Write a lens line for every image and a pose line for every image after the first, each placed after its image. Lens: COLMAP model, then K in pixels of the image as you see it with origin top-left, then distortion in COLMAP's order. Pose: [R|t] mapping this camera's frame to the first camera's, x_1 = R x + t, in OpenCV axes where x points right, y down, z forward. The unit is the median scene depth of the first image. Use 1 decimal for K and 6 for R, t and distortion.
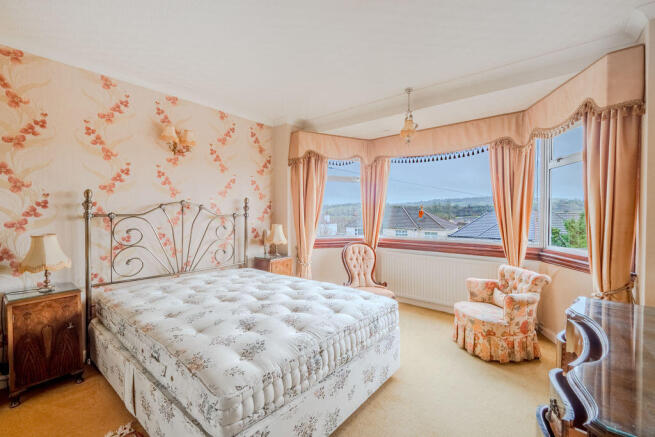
lens RADIAL K [[285.1, 0, 327.5], [0, 285.1, 217.2], [0, 0, 1]] dist [-0.000078, -0.000289]
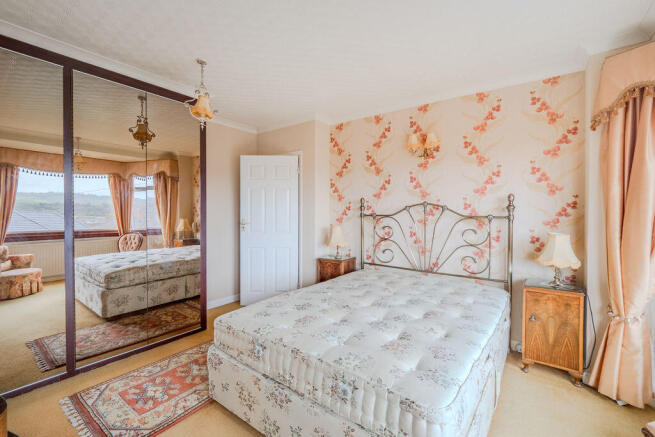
lens RADIAL K [[275.6, 0, 328.5], [0, 275.6, 214.4], [0, 0, 1]] dist [0.000011, -0.000025]
pose [[0.059914, 0.009602, -0.998157, 0.464895], [-0.017984, 0.999802, 0.008538, -0.015173], [0.998041, 0.017440, 0.060075, 0.581175]]
